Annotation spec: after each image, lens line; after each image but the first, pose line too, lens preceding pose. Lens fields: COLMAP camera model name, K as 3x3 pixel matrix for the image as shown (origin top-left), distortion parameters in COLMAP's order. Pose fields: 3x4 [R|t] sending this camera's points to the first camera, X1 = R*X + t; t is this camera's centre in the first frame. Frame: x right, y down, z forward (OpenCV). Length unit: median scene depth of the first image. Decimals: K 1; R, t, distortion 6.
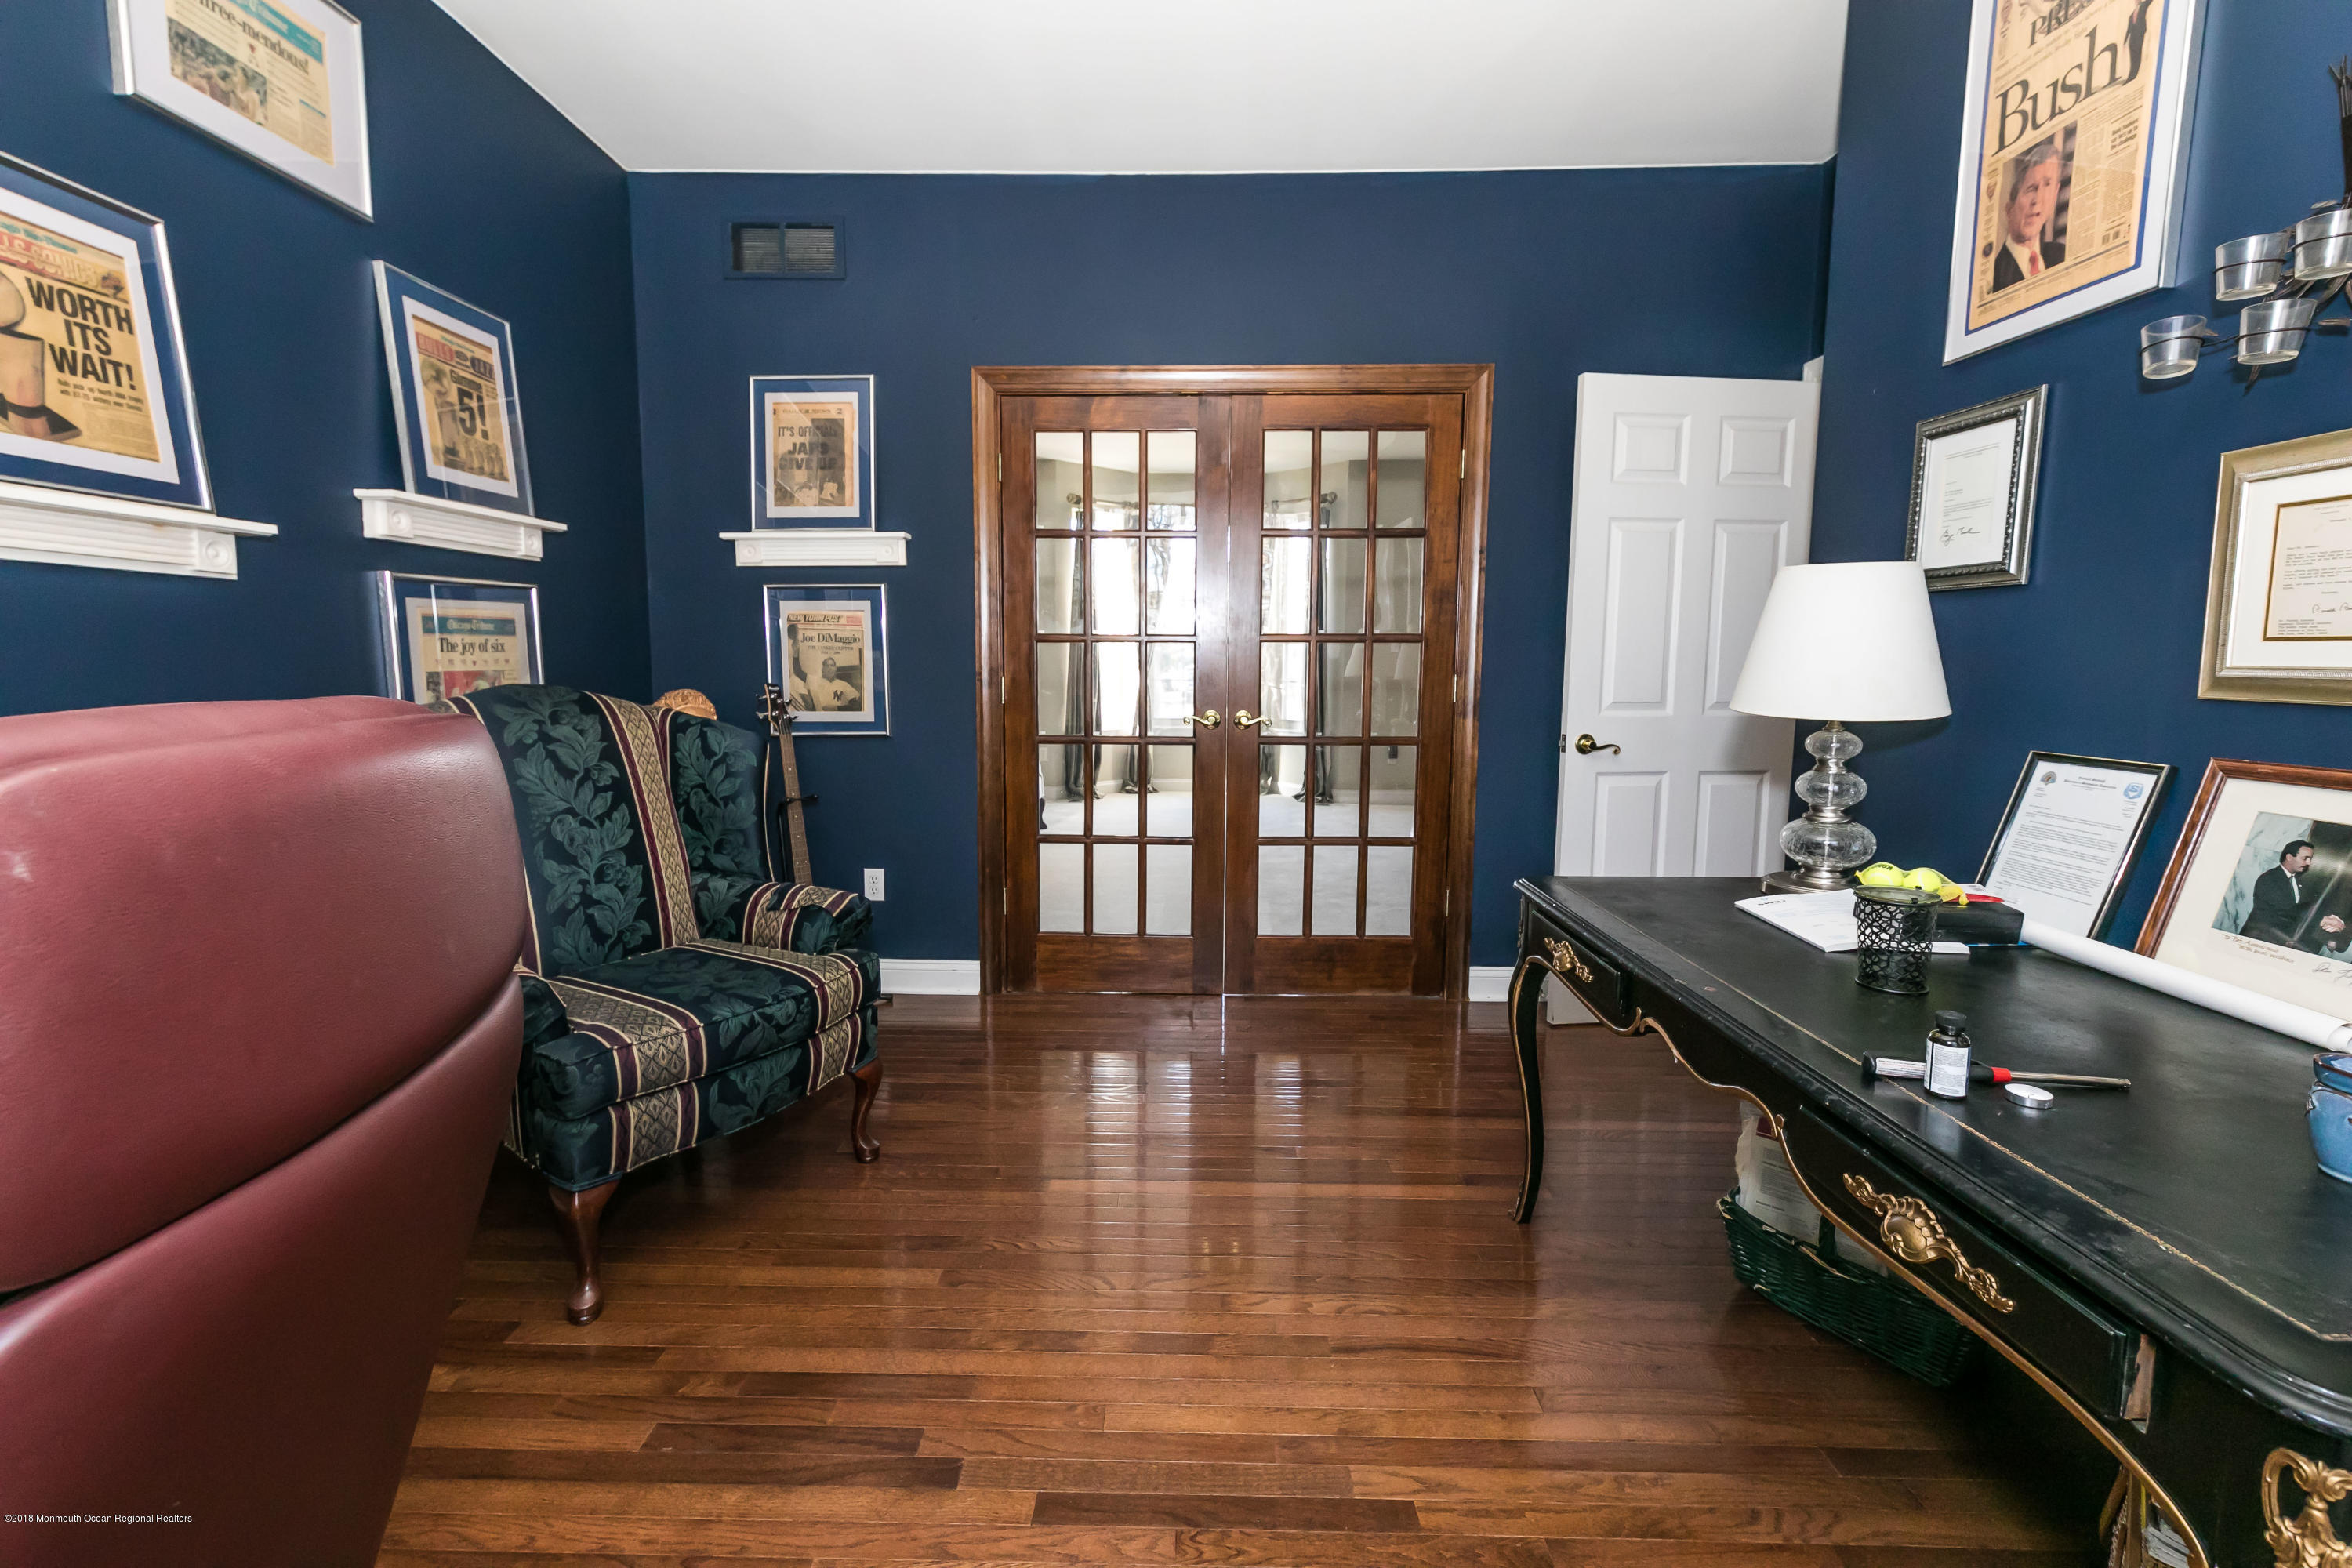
lens RADIAL K [[1010.7, 0, 1163.5], [0, 1010.7, 777.1], [0, 0, 1]] dist [-0.000556, -0.000046]
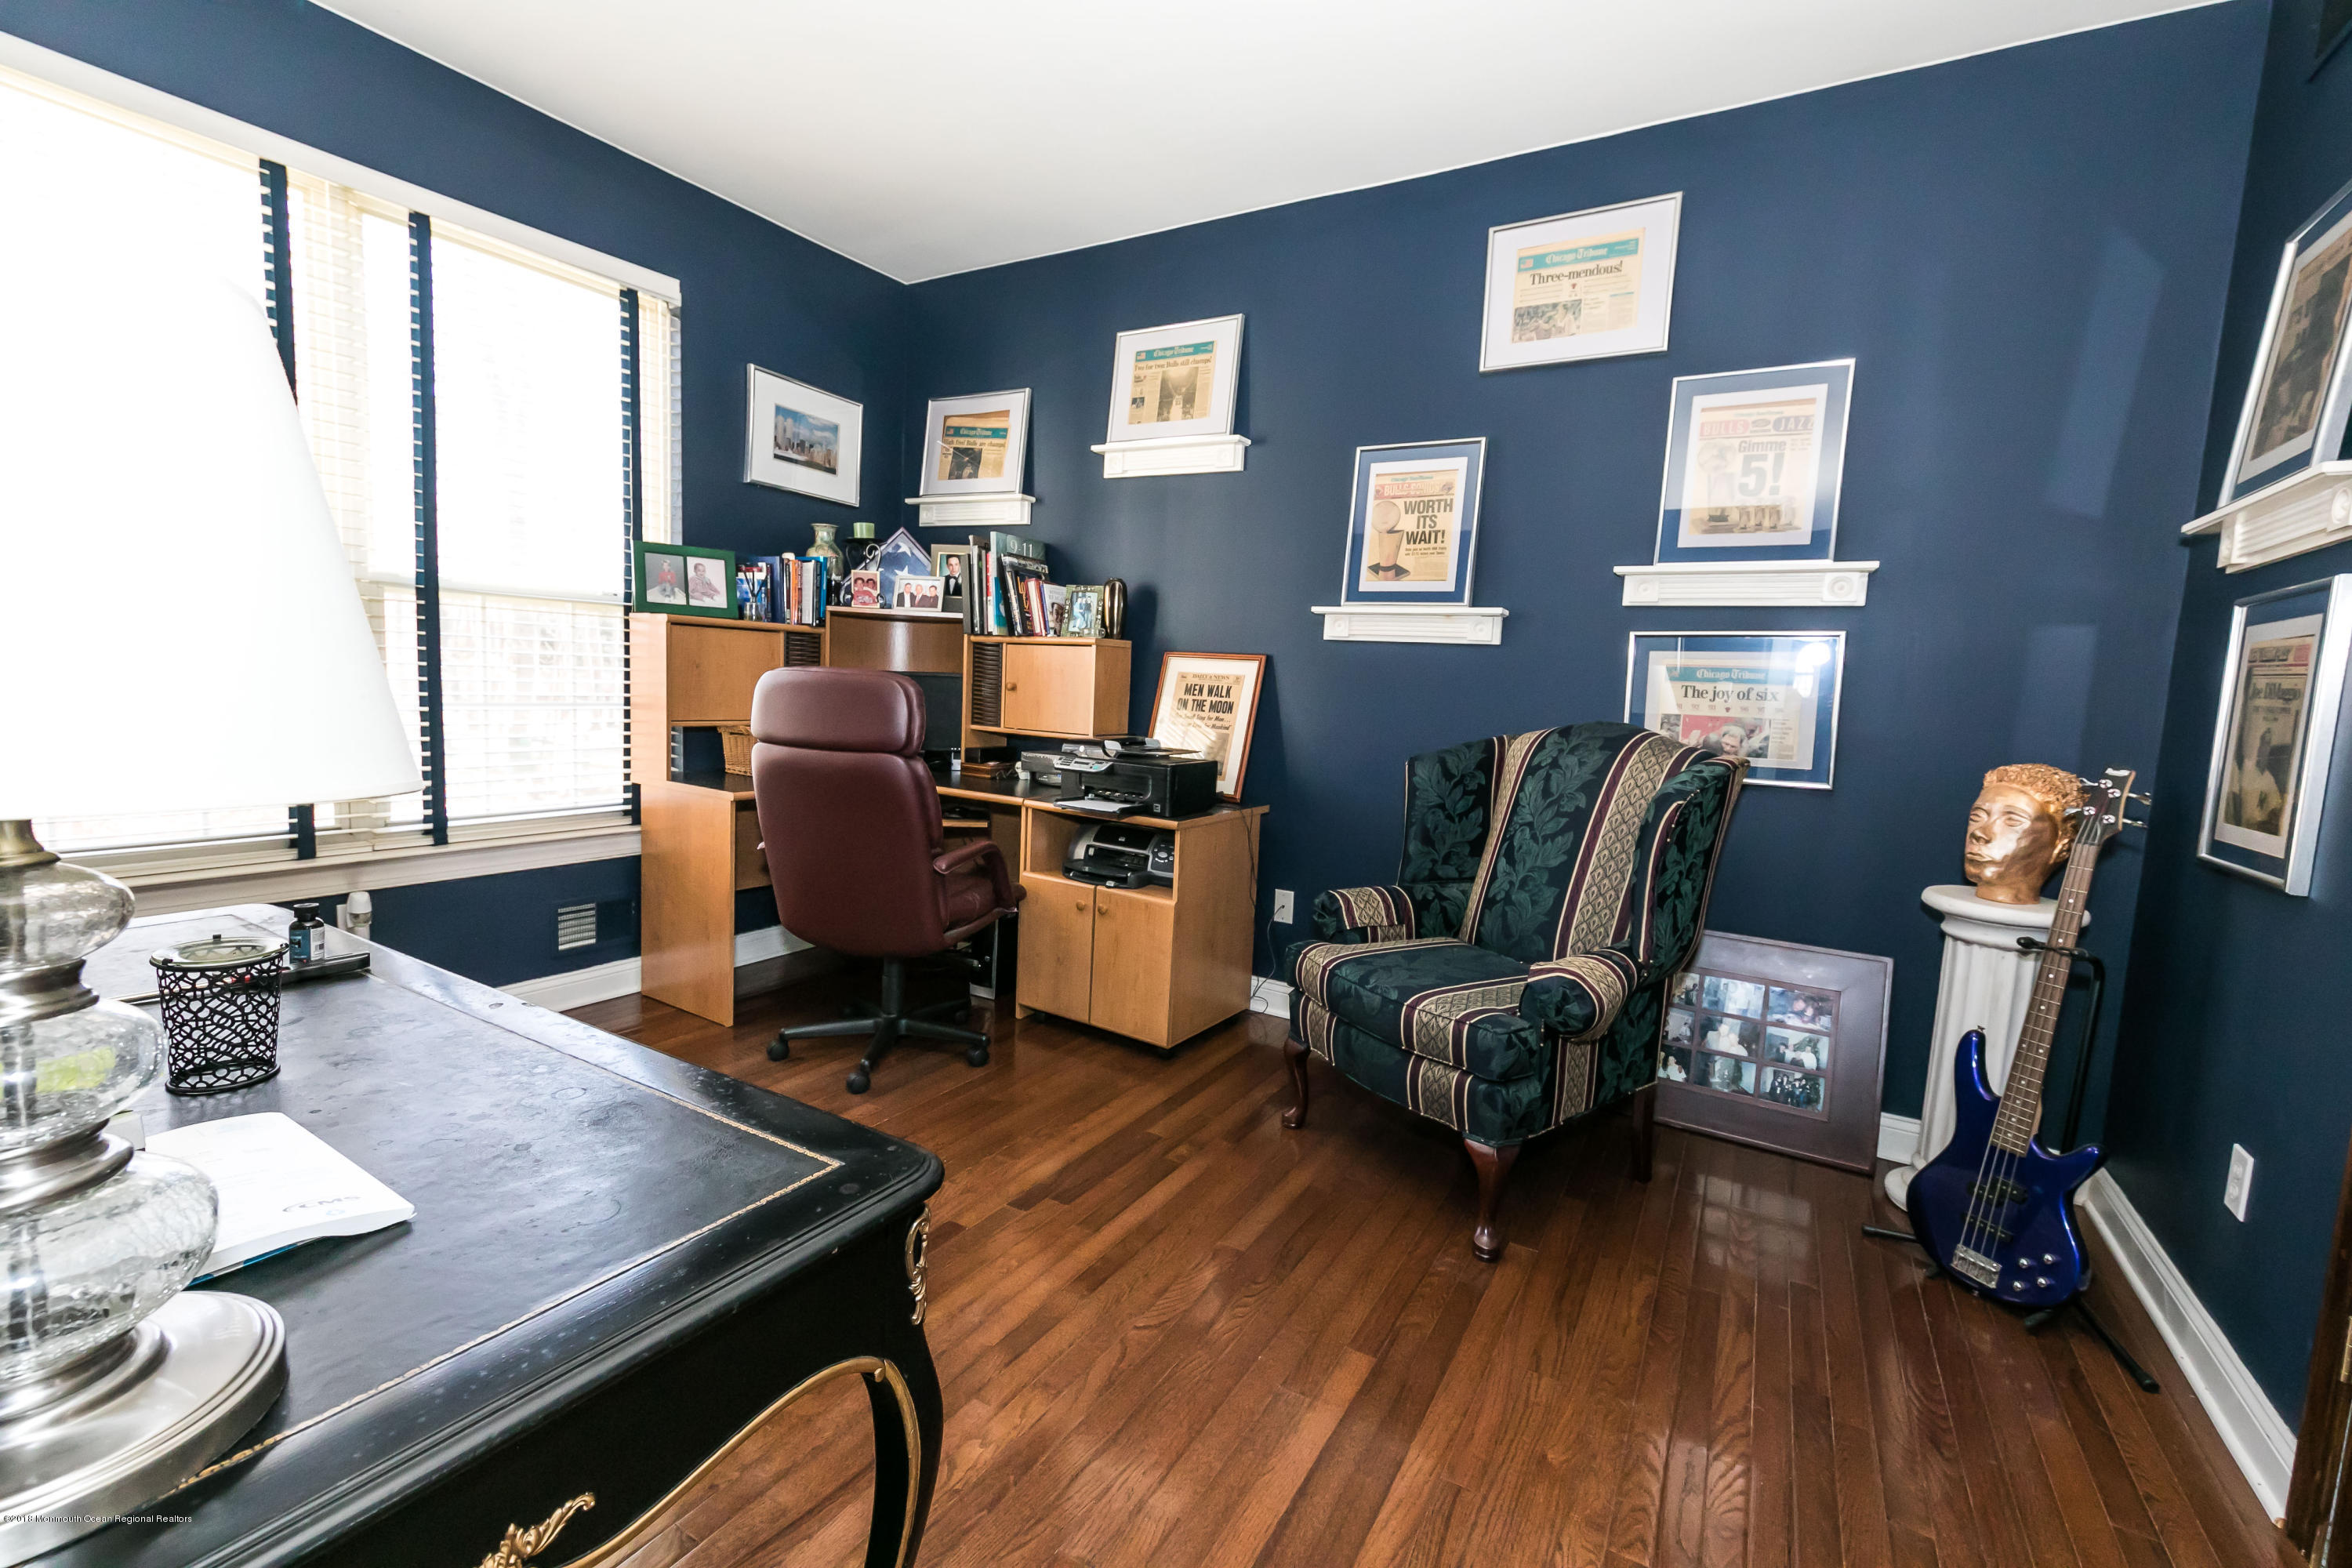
lens RADIAL K [[1010.7, 0, 1168.3], [0, 1010.7, 783.1], [0, 0, 1]] dist [-0.000556, -0.000046]
pose [[-0.505473, 0.065989, -0.860315, 0.581593], [-0.148523, 0.975535, 0.162090, -0.130622], [0.849963, 0.209709, -0.483306, 1.099367]]
